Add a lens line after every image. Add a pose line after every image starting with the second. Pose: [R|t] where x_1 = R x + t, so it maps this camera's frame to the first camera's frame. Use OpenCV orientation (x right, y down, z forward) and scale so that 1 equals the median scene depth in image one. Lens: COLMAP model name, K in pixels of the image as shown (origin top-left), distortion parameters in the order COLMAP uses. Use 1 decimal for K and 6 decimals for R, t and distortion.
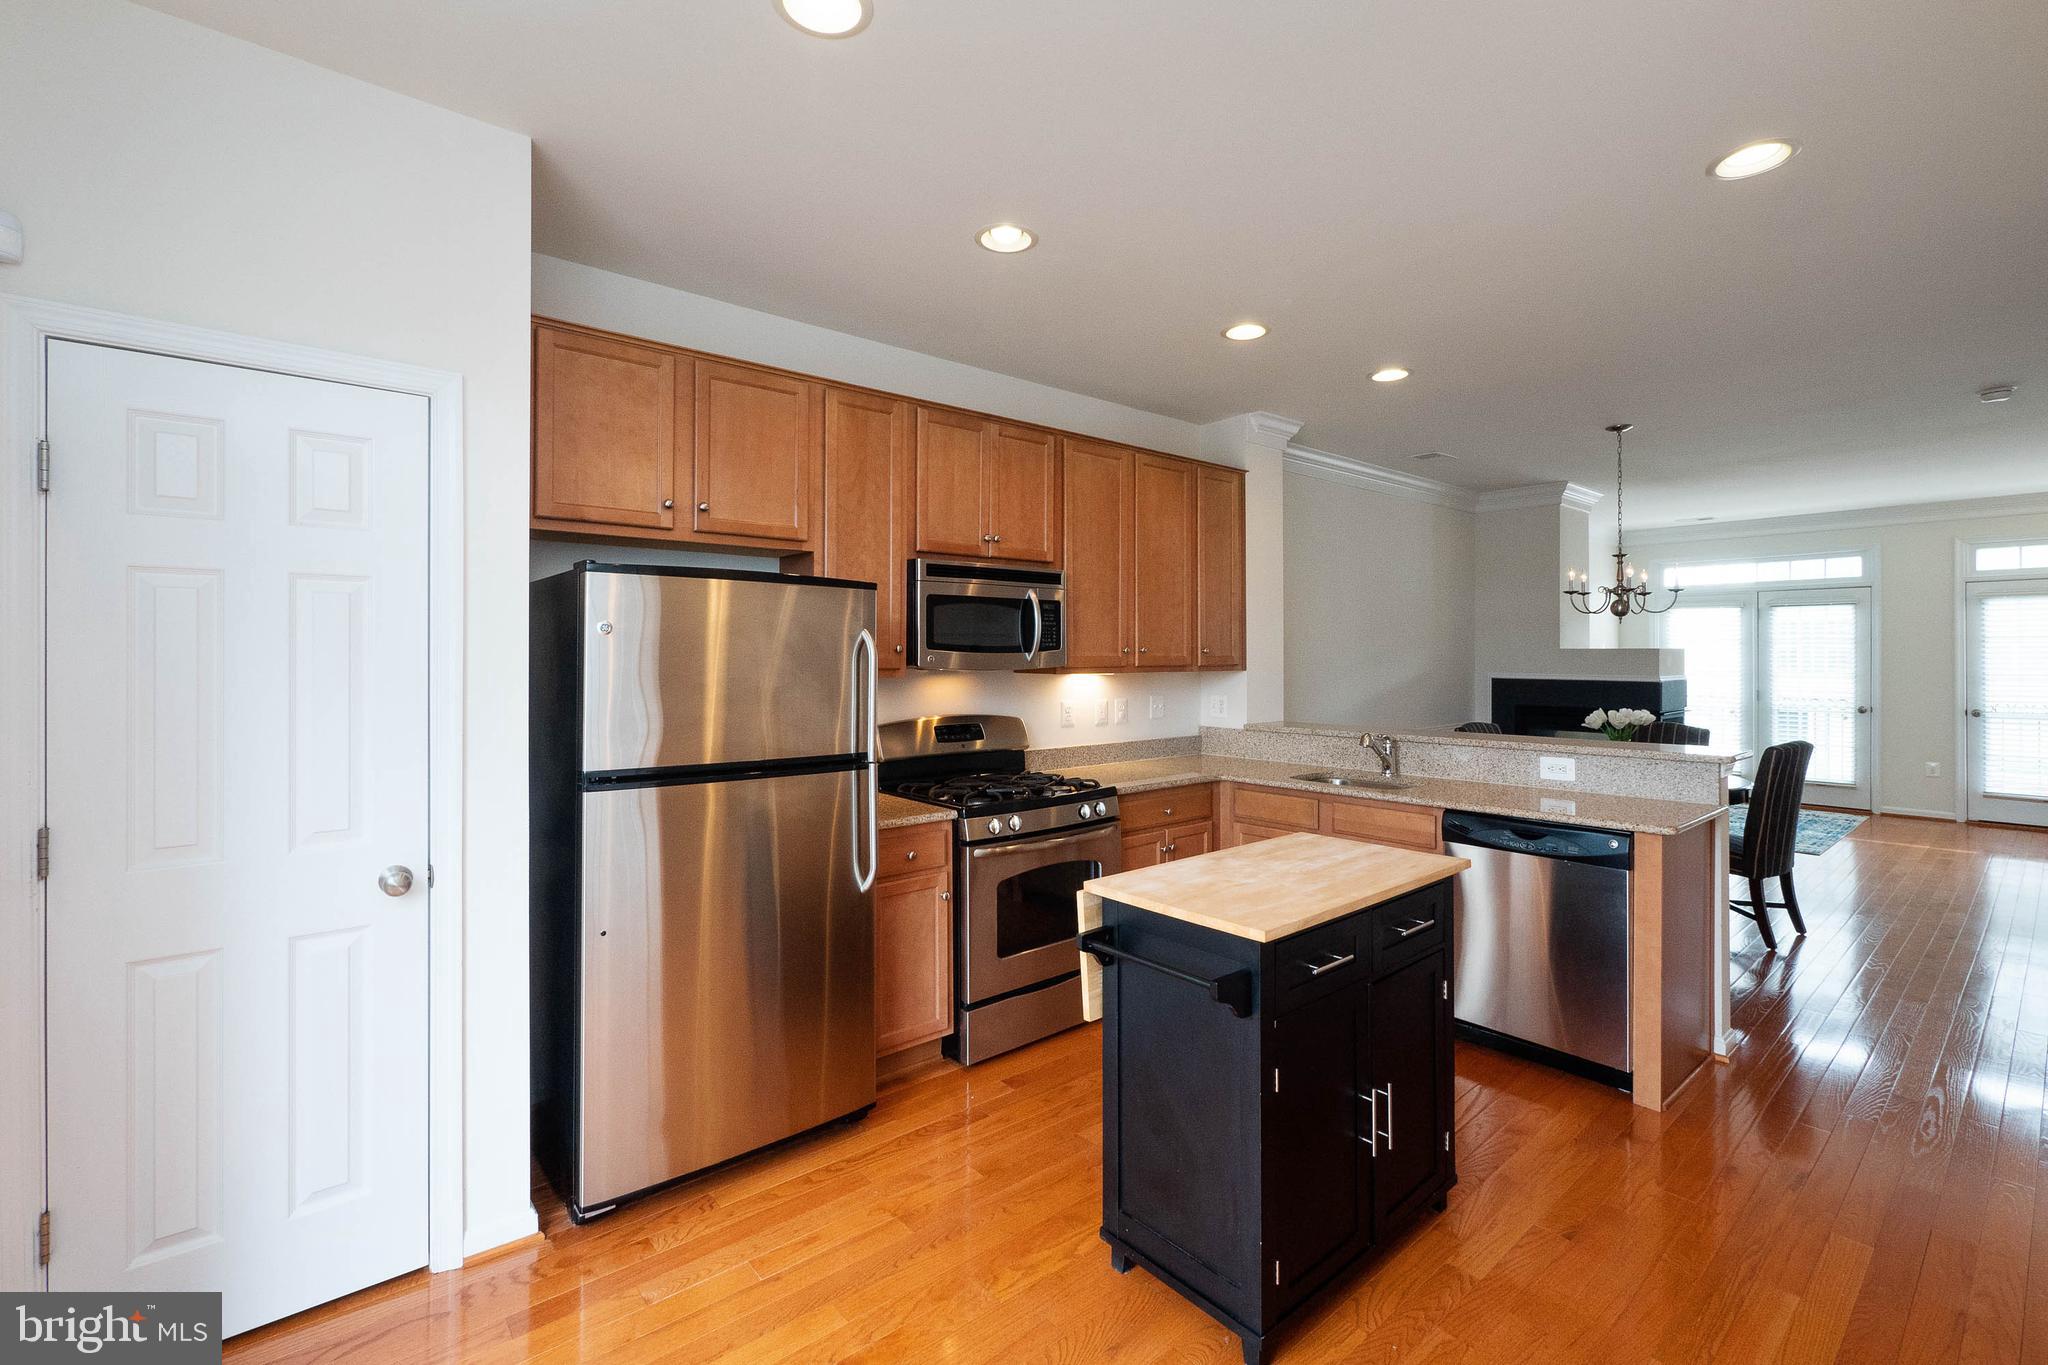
lens RADIAL K [[866.5, 0, 1059.2], [0, 866.5, 656.5], [0, 0, 1]] dist [-0.004478, -0.000268]
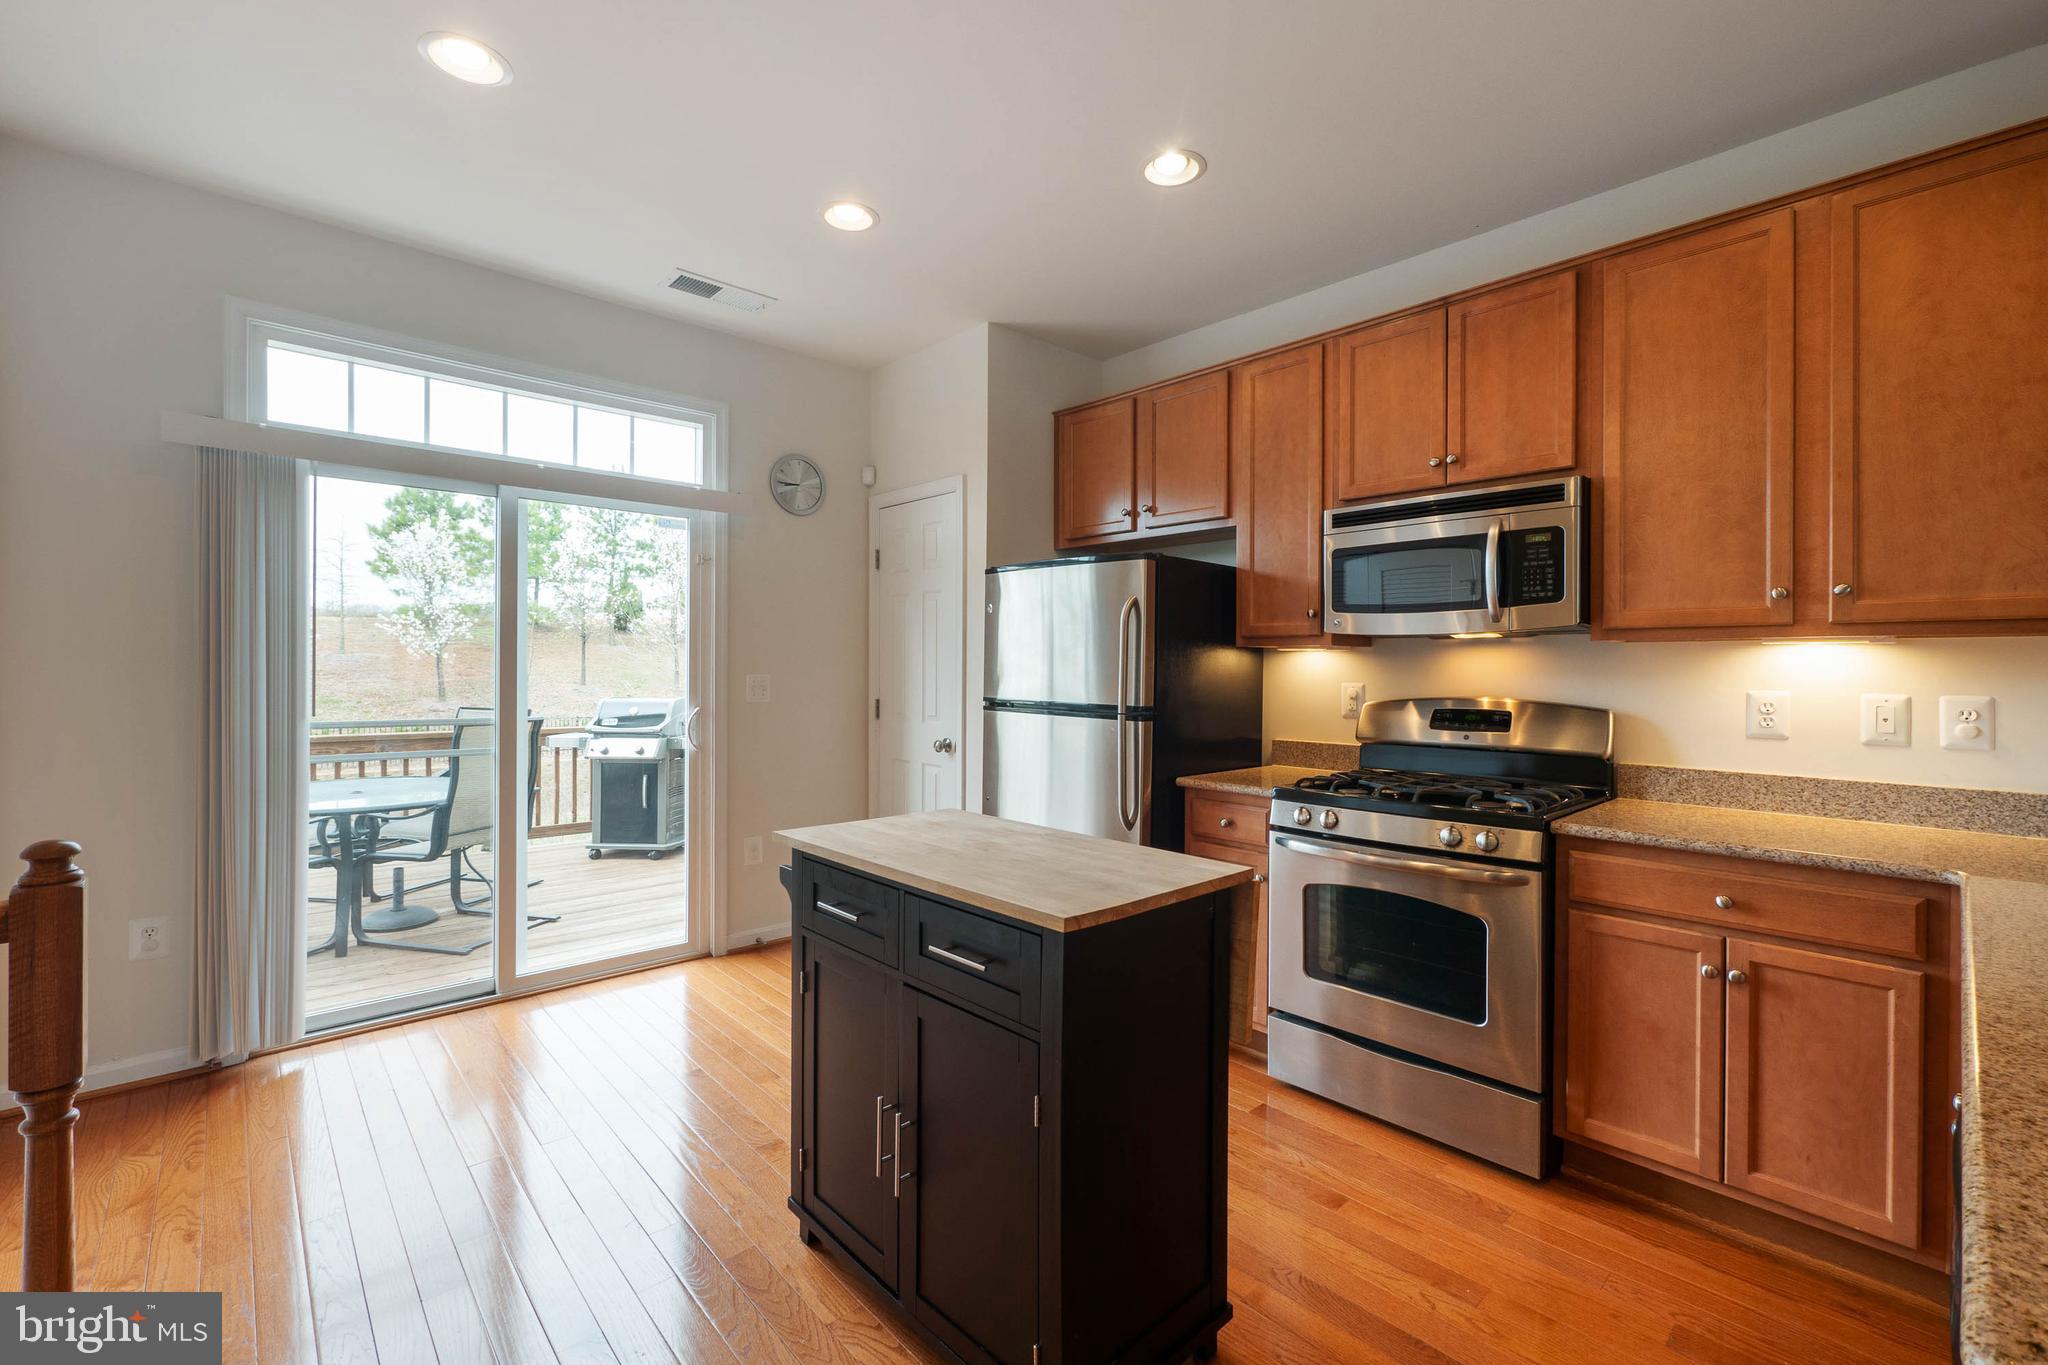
lens RADIAL K [[866.5, 0, 1016.4], [0, 866.5, 665.7], [0, 0, 1]] dist [-0.004478, -0.000268]
pose [[0.036924, 0.000192, -0.999318, 0.314488], [-0.004420, 0.999990, 0.000029, 0.021109], [0.999308, 0.004416, 0.036924, 0.283911]]
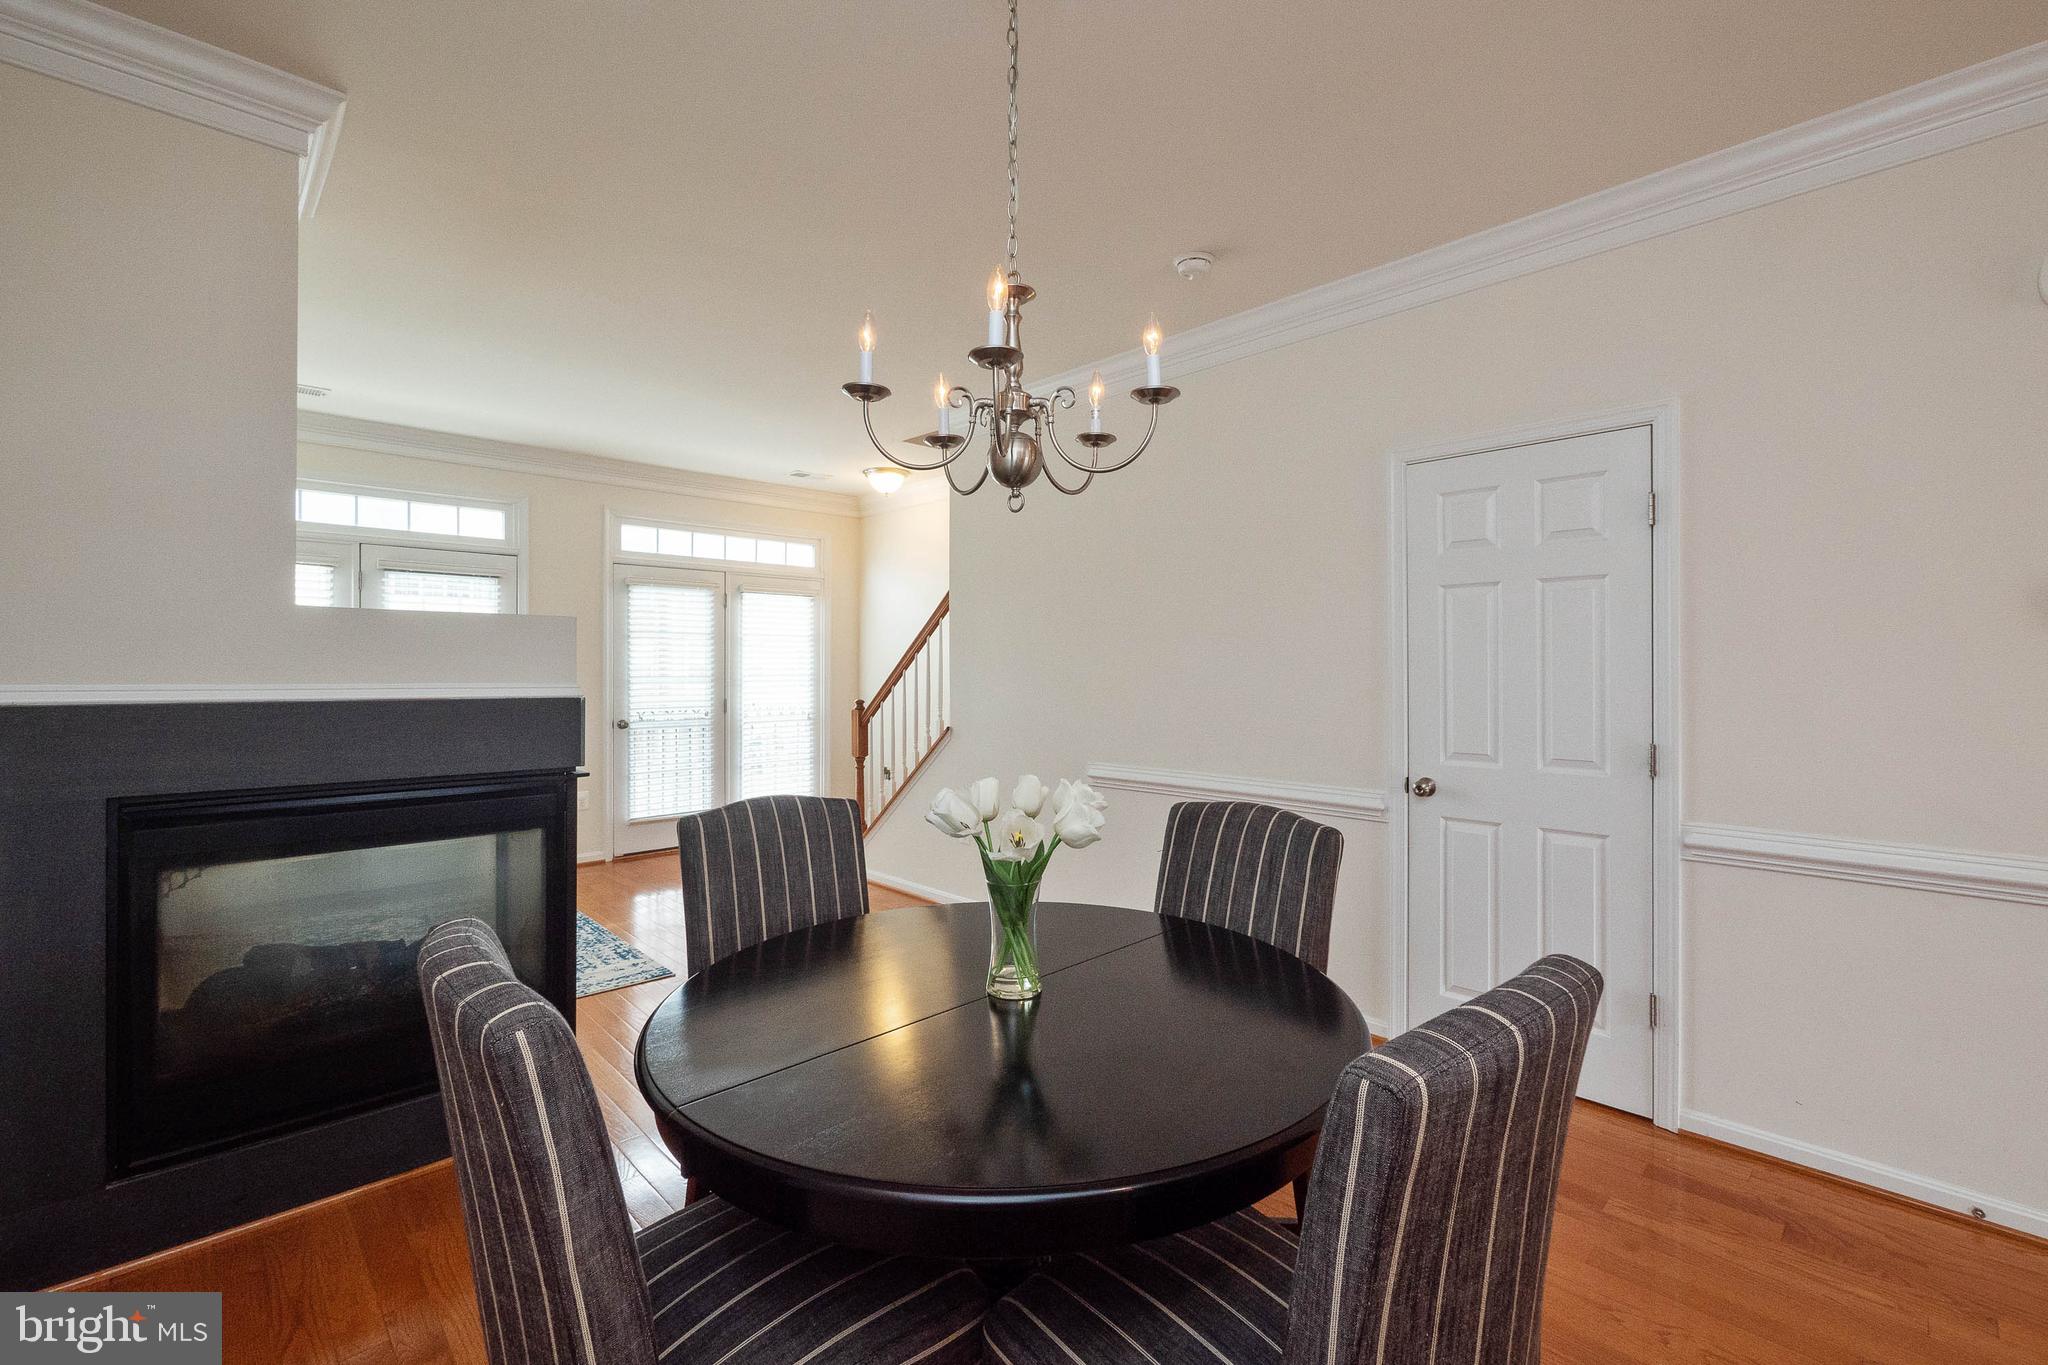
lens RADIAL K [[866.5, 0, 1014.4], [0, 866.5, 662.9], [0, 0, 1]] dist [-0.004478, -0.000268]
pose [[-0.054554, 0.011030, 0.998450, 0.228559], [0.001497, 0.999939, -0.010964, 0.017546], [-0.998510, 0.000897, -0.054567, 0.689234]]
